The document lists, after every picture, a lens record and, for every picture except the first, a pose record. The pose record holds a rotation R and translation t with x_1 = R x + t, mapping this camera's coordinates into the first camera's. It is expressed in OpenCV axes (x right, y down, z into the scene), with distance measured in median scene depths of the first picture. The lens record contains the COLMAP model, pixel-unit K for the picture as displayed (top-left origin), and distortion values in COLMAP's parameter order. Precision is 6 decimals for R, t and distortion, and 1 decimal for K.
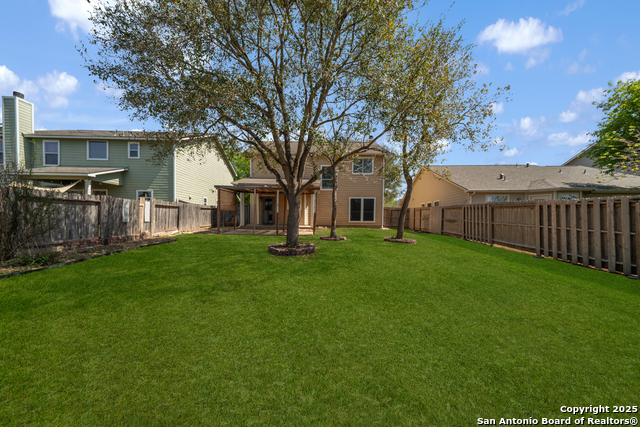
lens RADIAL K [[221.0, 0, 319.9], [0, 221.0, 215.2], [0, 0, 1]] dist [-0.007387, -0.000312]
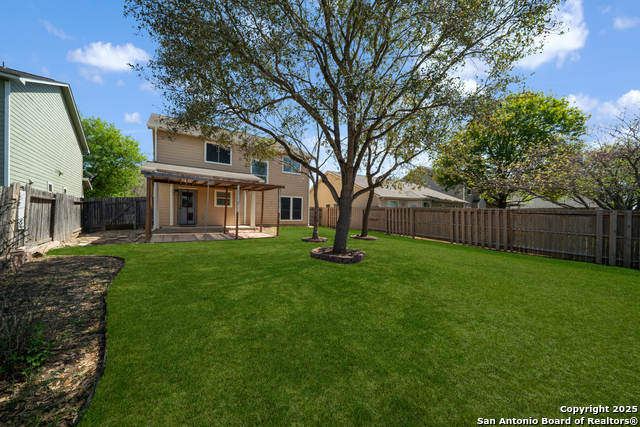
lens RADIAL K [[221.0, 0, 317.8], [0, 221.0, 217.4], [0, 0, 1]] dist [-0.007387, -0.000312]
pose [[0.816063, -0.005225, 0.577939, -0.426851], [-0.012647, 0.999558, 0.026894, -0.018609], [-0.577824, -0.029256, 0.815637, 0.161064]]
